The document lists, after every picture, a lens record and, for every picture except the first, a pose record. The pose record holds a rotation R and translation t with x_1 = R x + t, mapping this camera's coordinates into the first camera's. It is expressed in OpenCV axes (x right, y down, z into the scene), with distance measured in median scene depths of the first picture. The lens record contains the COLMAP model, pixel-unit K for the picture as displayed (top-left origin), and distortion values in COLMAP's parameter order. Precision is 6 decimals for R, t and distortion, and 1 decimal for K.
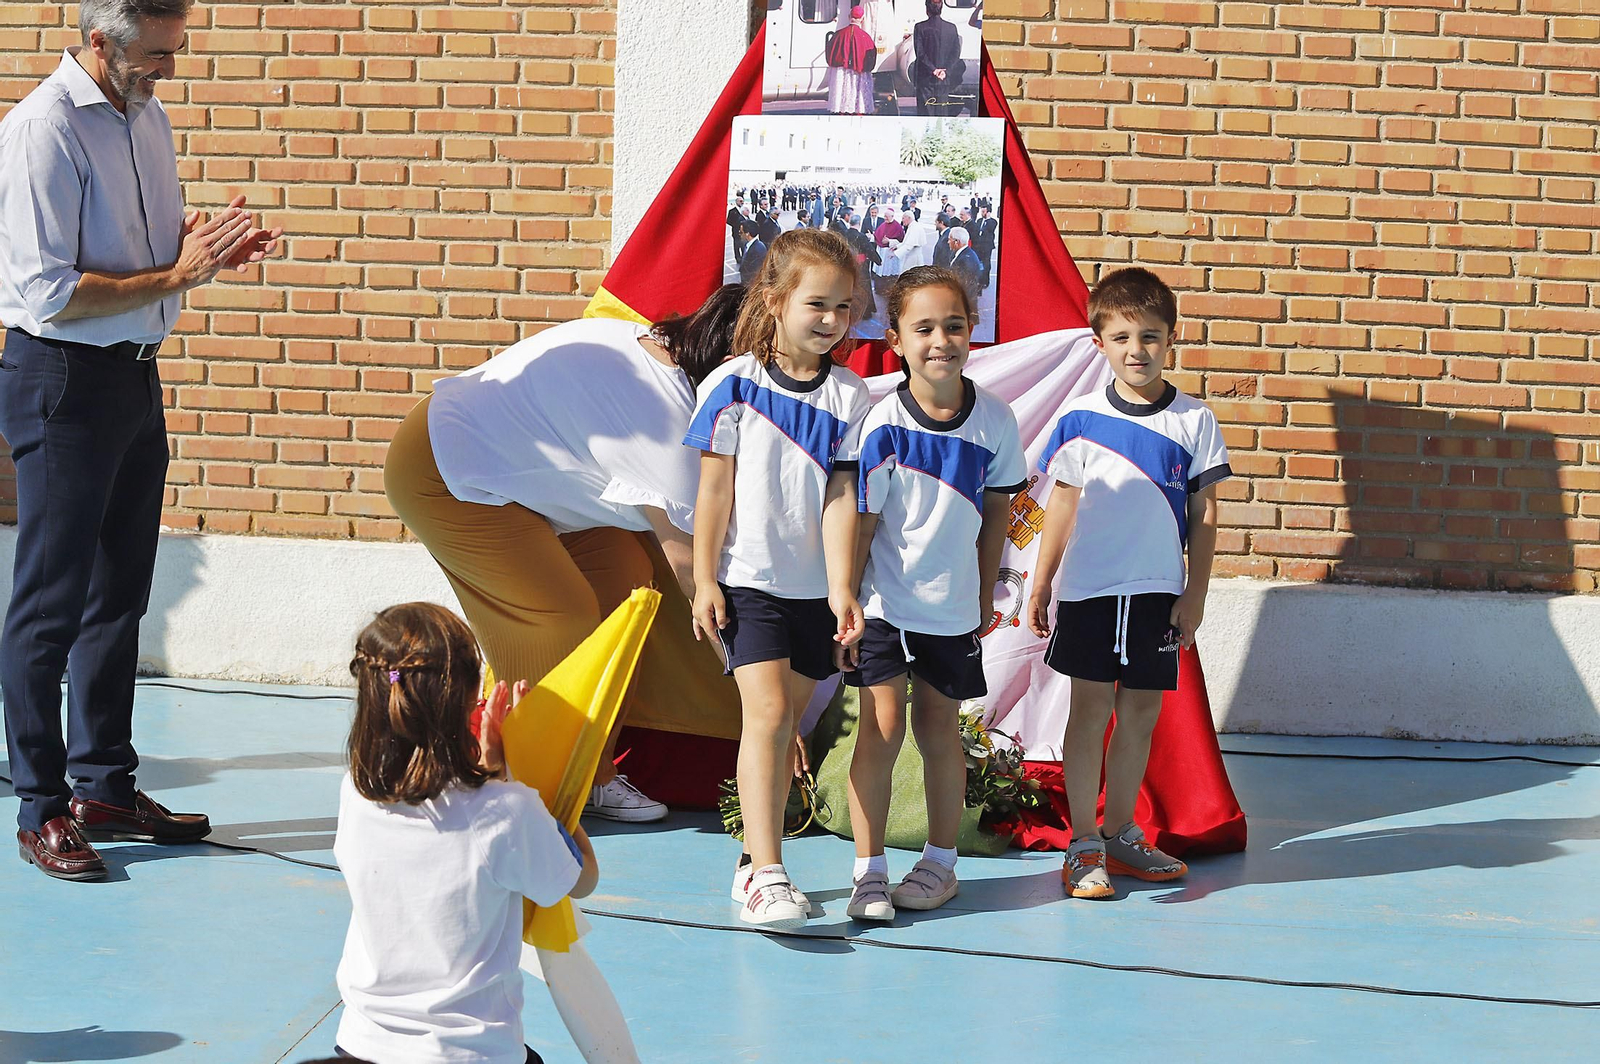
lens RADIAL K [[3289.9, 0, 801.1], [0, 3289.9, 526.8], [0, 0, 1]] dist [-0.321177, 0.379549]
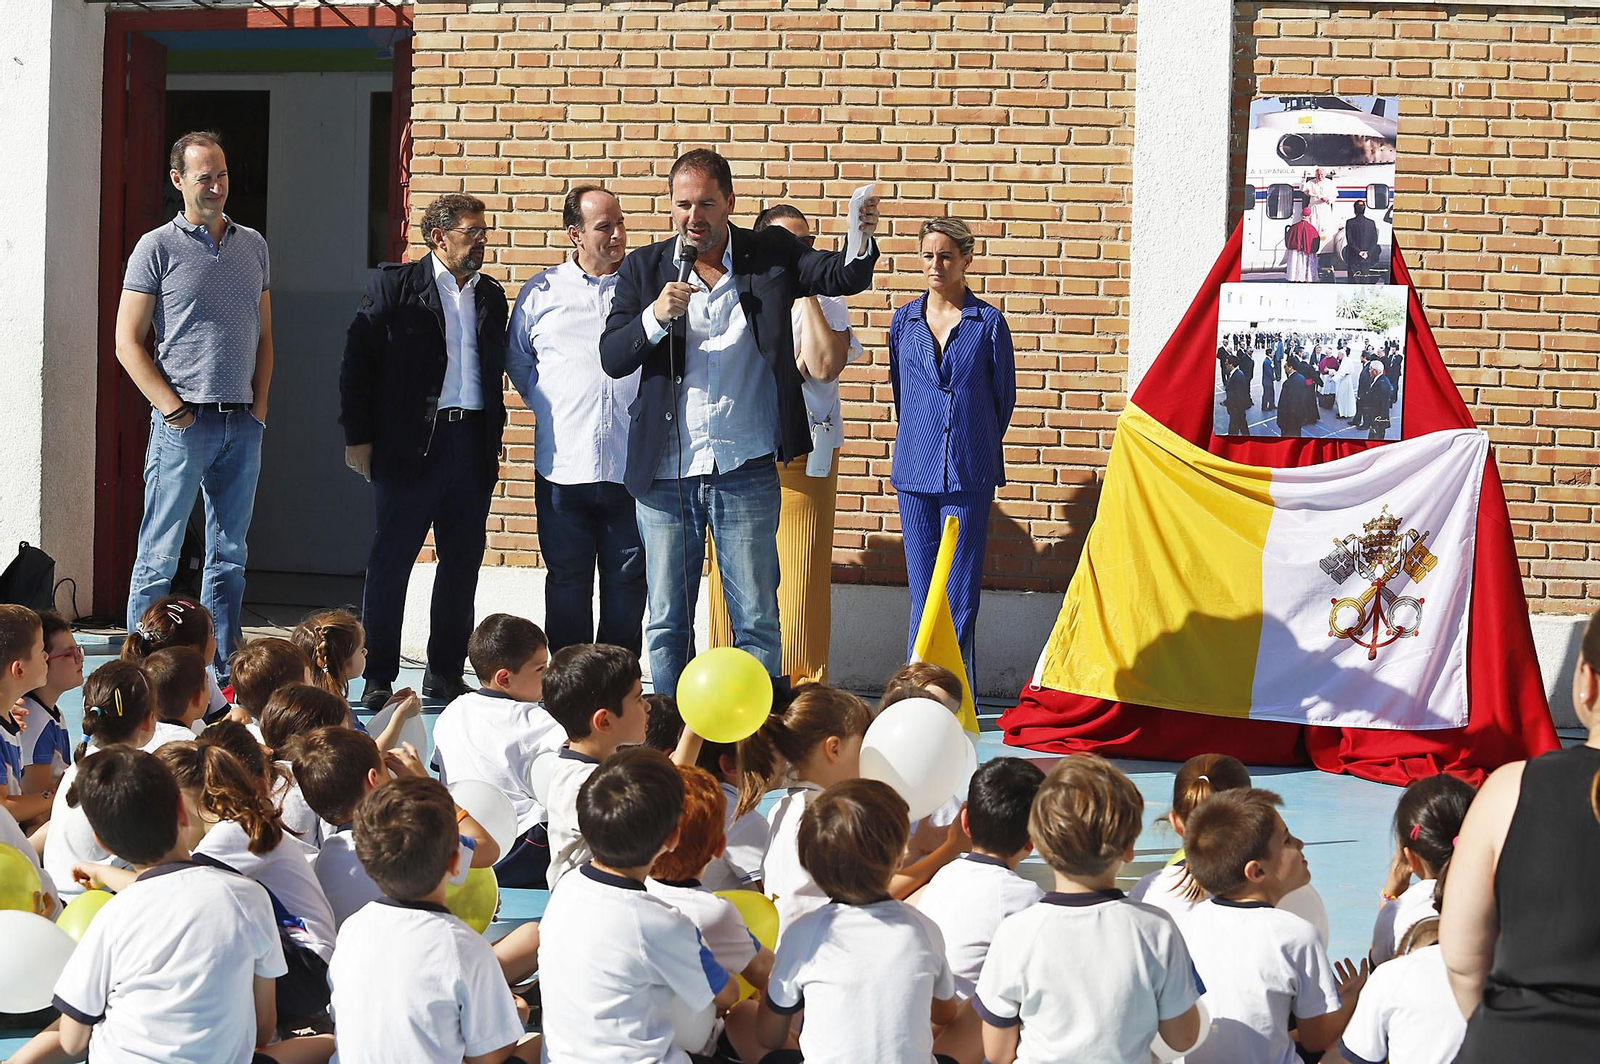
lens RADIAL K [[3246.1, 0, 793.1], [0, 3246.1, 529.2], [0, 0, 1]] dist [-0.293142, -0.048475]
pose [[0.991034, 0.004170, -0.133543, -0.017511], [-0.009846, 0.999075, -0.041870, 0.044830], [0.133244, 0.042810, 0.990158, -0.434759]]
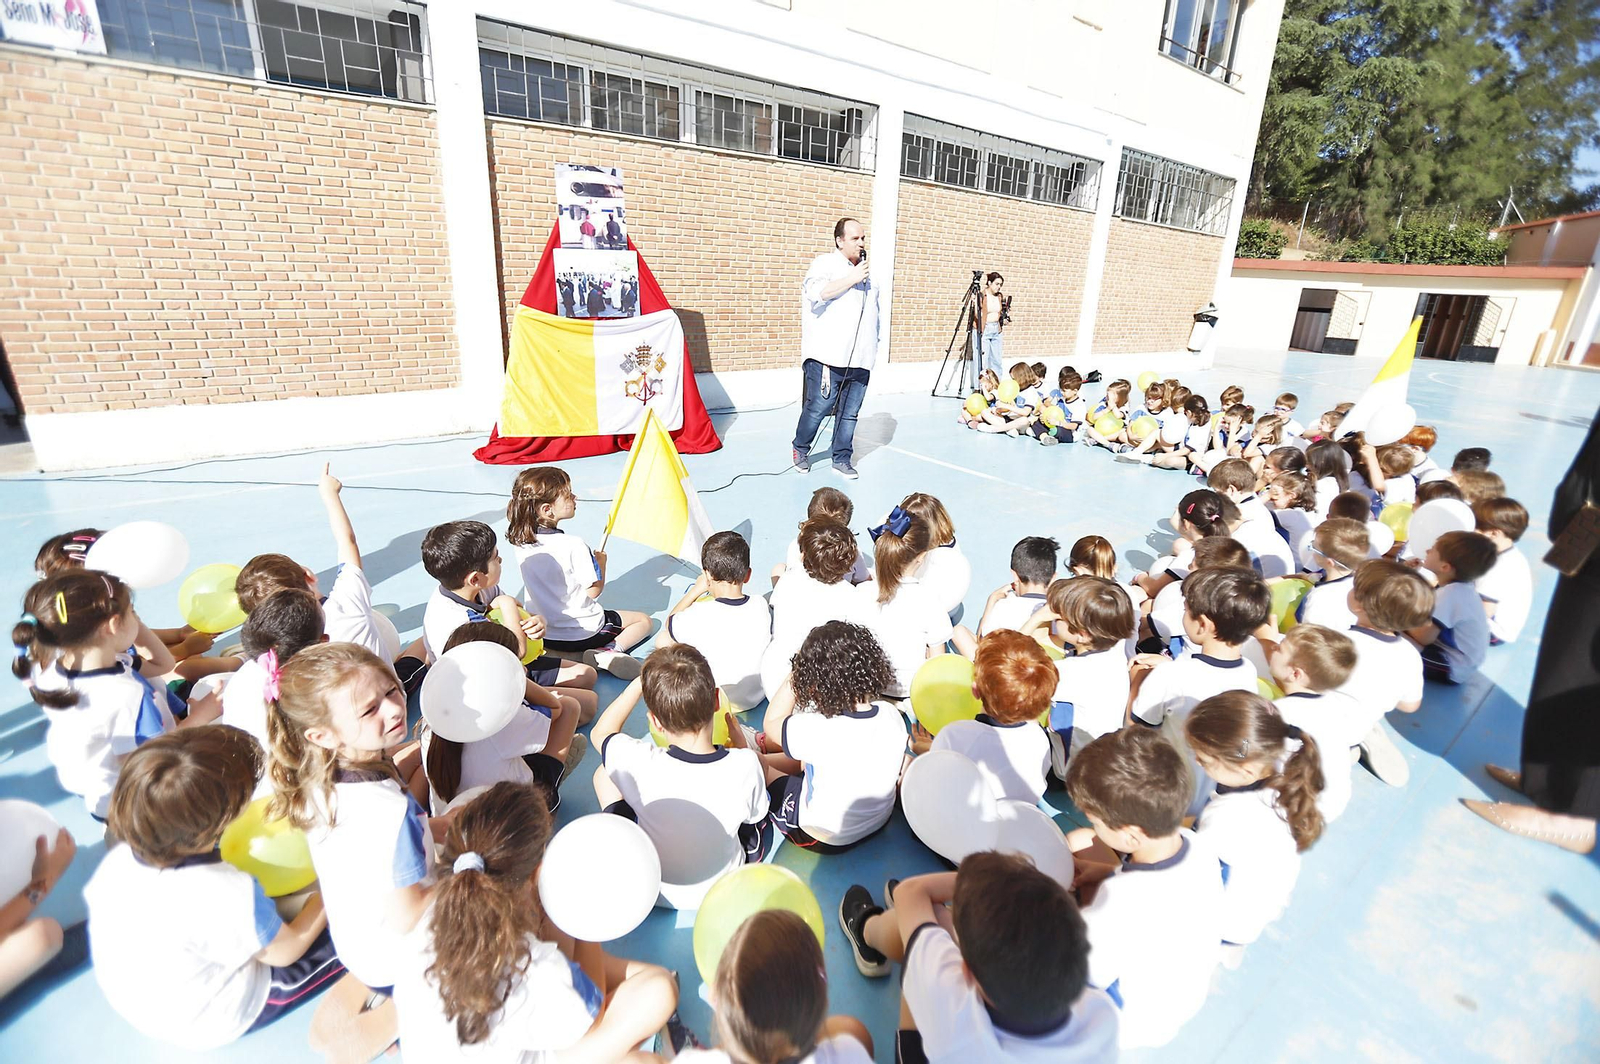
lens RADIAL K [[779.7, 0, 840.1], [0, 779.7, 551.7], [0, 0, 1]] dist [-0.076016, 0.029561]
pose [[0.677322, -0.247239, 0.692899, -0.441510], [0.070332, 0.959286, 0.273540, -0.022778], [-0.732317, -0.136542, 0.667134, 0.228154]]
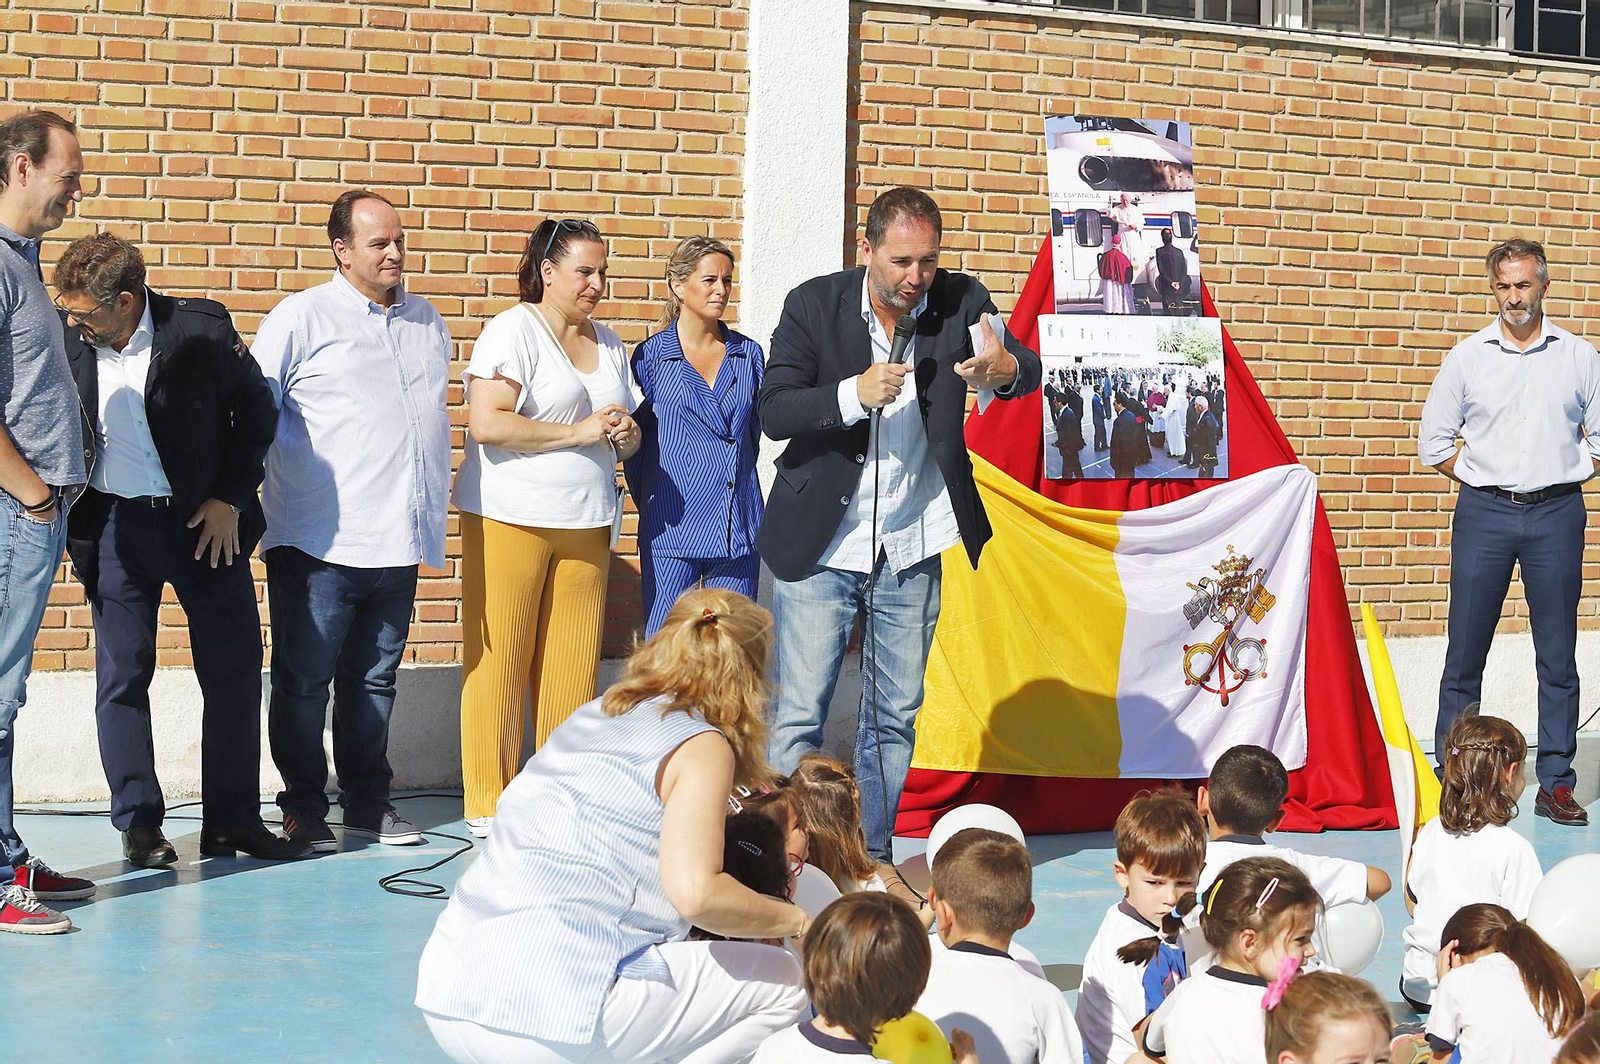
lens RADIAL K [[3246.1, 0, 793.1], [0, 3246.1, 529.2], [0, 0, 1]] dist [-0.293142, -0.048475]
pose [[0.819900, -0.043492, 0.570852, -0.871571], [0.060451, 0.998113, -0.010781, -0.029763], [-0.569306, 0.043348, 0.820982, -0.030597]]
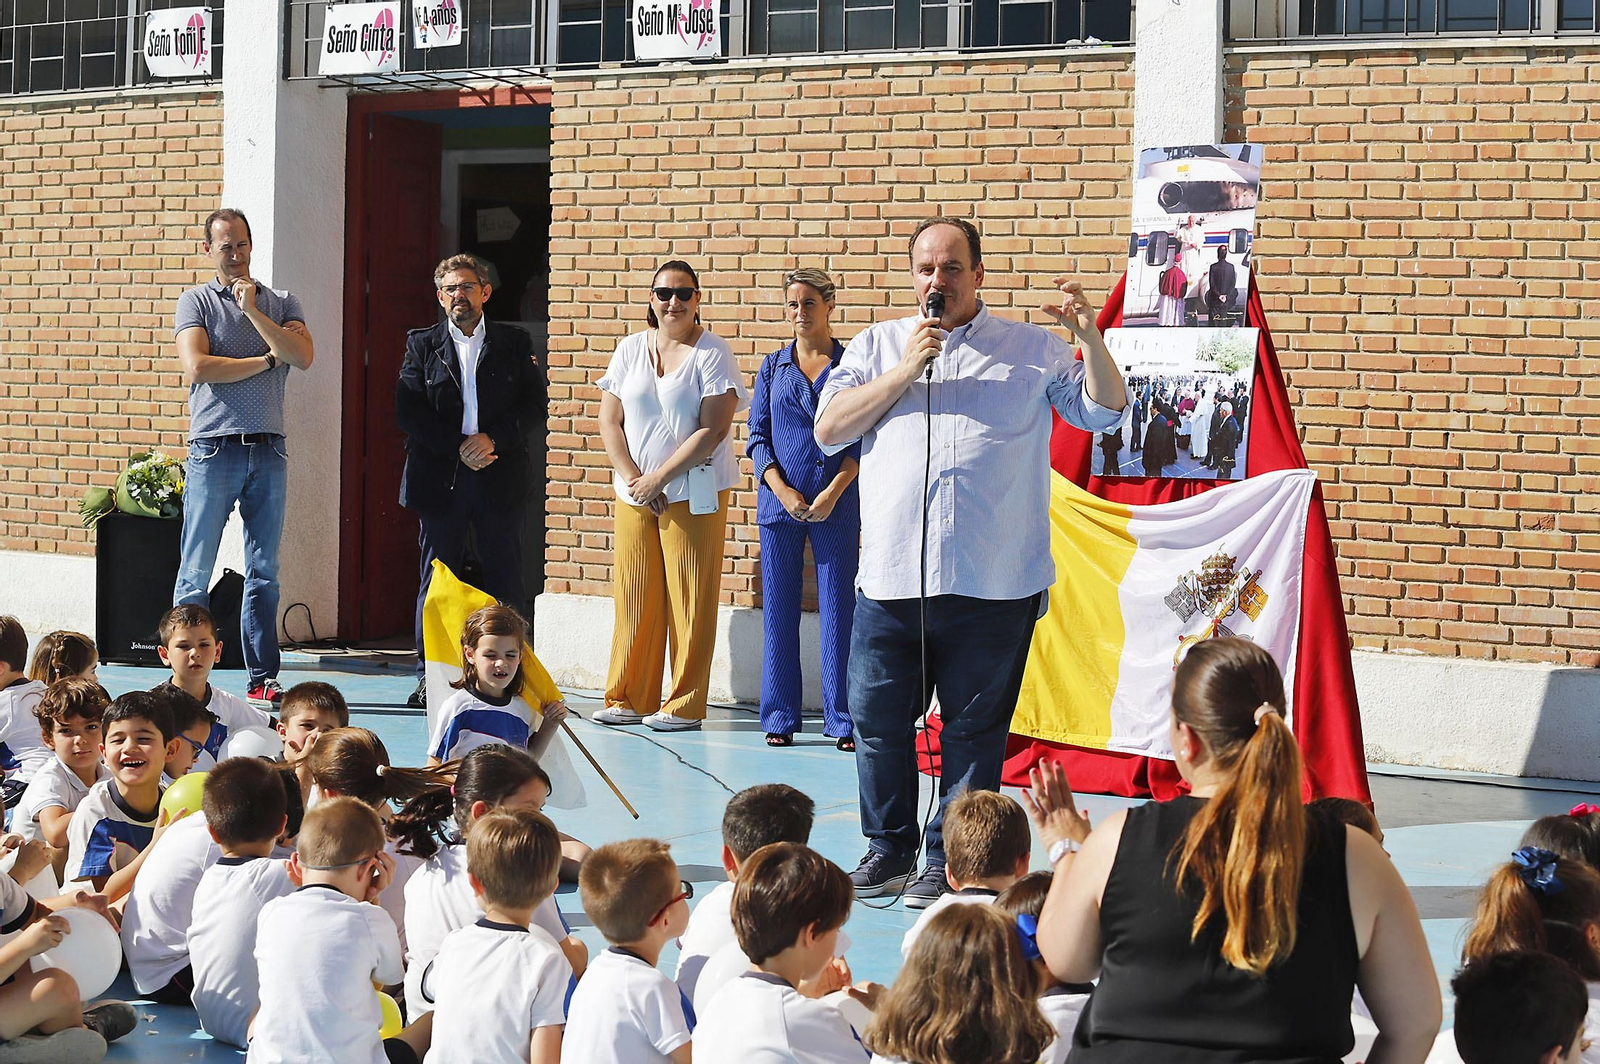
lens RADIAL K [[3246.1, 0, 793.1], [0, 3246.1, 529.2], [0, 0, 1]] dist [-0.293142, -0.048475]
pose [[0.889095, 0.012460, -0.457554, 0.533022], [-0.042413, 0.997571, -0.055251, 0.053786], [0.455754, 0.068529, 0.887464, -0.371831]]
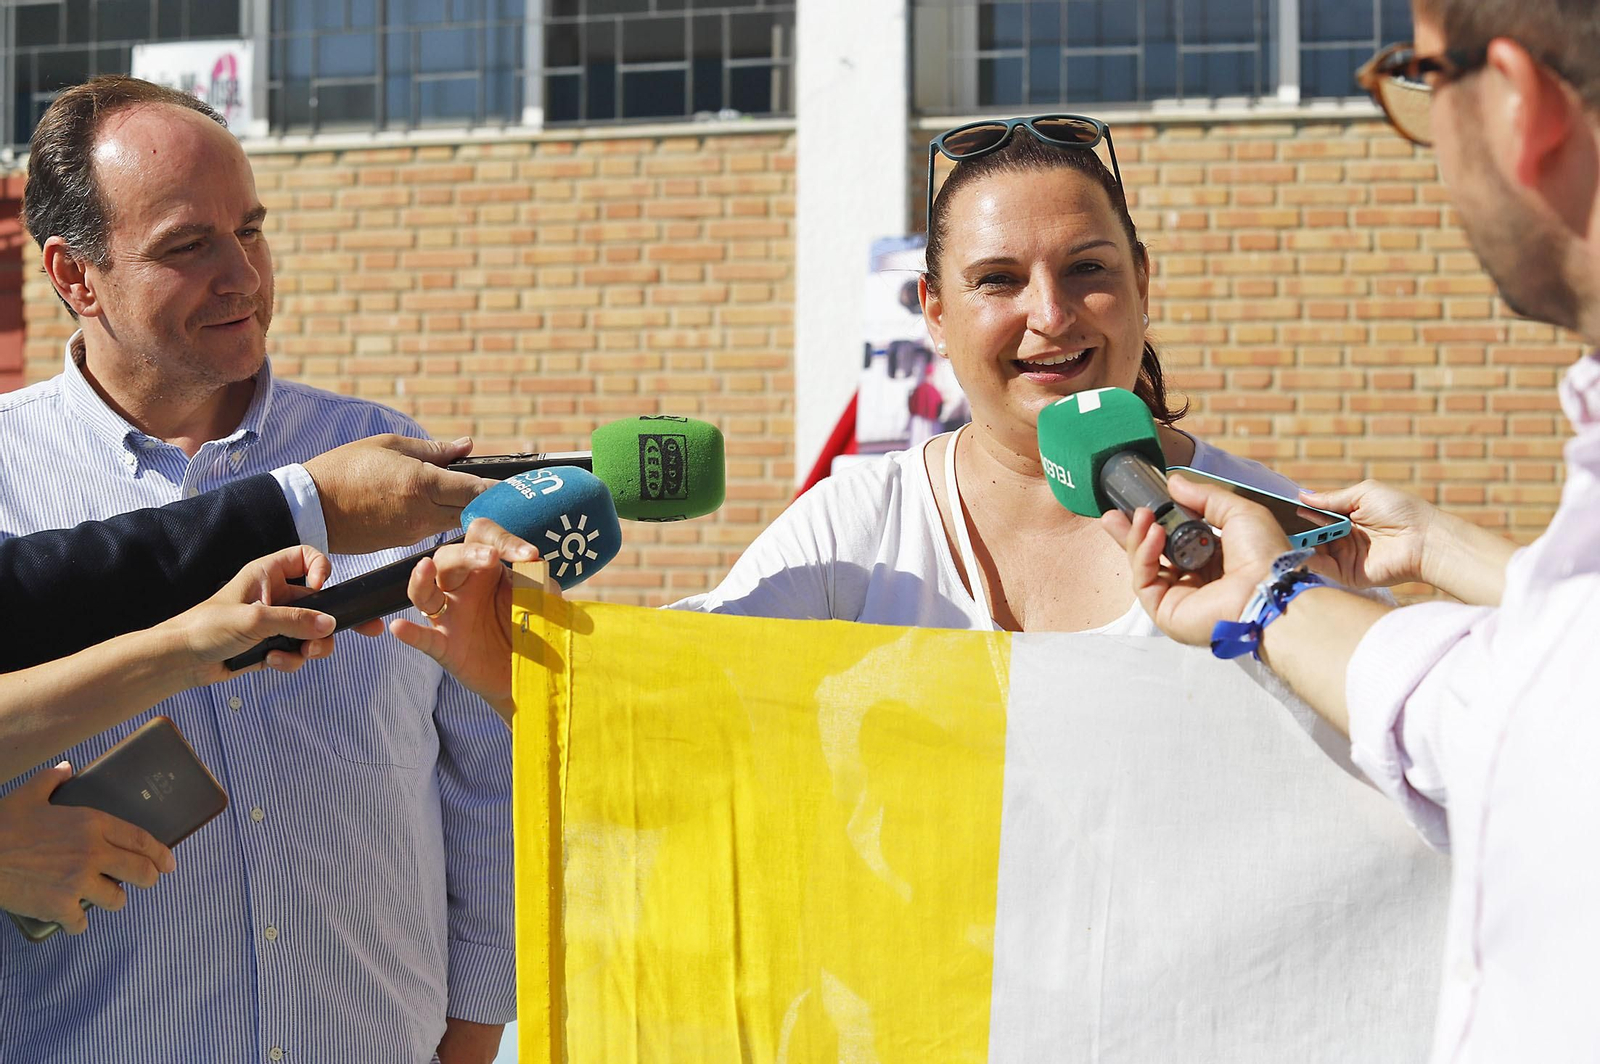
lens RADIAL K [[3289.9, 0, 801.1], [0, 3289.9, 526.8], [0, 0, 1]] dist [-0.321177, 0.379549]
pose [[0.979383, -0.026601, -0.200255, 0.211820], [0.005772, 0.994572, -0.103887, 0.026307], [0.201932, 0.100590, 0.974220, -0.190008]]
